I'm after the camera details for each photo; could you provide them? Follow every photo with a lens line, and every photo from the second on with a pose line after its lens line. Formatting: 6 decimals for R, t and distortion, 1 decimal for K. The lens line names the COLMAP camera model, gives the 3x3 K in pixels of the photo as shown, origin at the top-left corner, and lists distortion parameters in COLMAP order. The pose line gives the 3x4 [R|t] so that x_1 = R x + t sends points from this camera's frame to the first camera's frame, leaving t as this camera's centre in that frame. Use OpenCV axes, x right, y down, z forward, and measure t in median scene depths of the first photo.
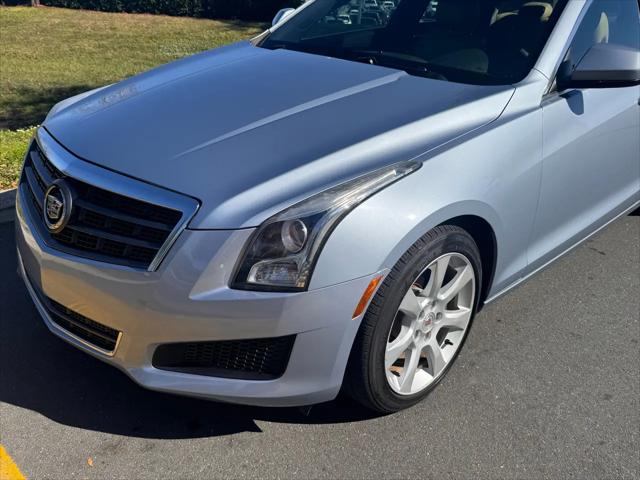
lens RADIAL K [[581.6, 0, 332.3], [0, 581.6, 228.7], [0, 0, 1]] dist [0.042918, 0.000000]
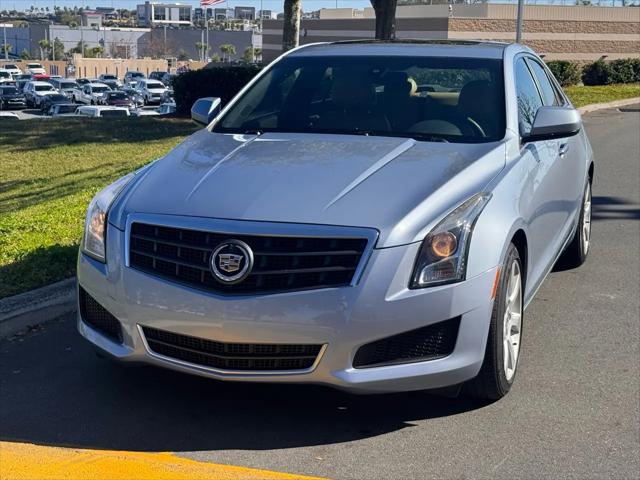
lens RADIAL K [[1156.9, 0, 319.3], [0, 1156.9, 238.0], [0, 0, 1]] dist [0.151845, 0.000000]
pose [[0.892504, -0.111546, 0.437028, -1.359453], [0.210889, 0.959703, -0.185729, 0.394978], [-0.398700, 0.257928, 0.880063, -1.159199]]
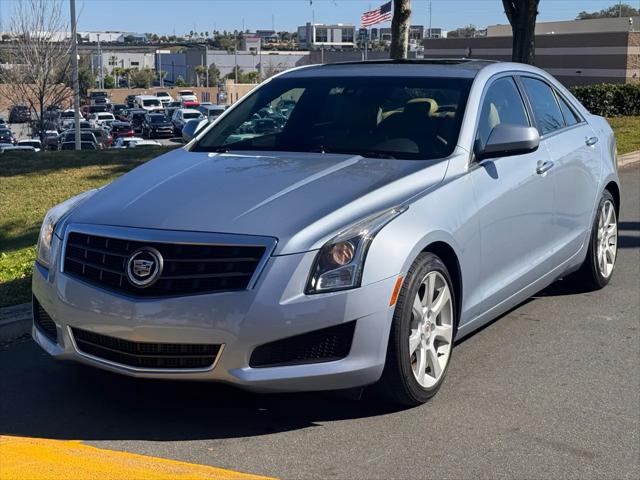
lens RADIAL K [[1268.0, 0, 317.8], [0, 1268.0, 243.6], [0, 0, 1]] dist [0.175250, 0.000000]
pose [[0.950230, -0.093950, 0.297045, -0.950651], [0.169676, 0.955700, -0.240514, 0.659685], [-0.261290, 0.278946, 0.924076, -1.714292]]
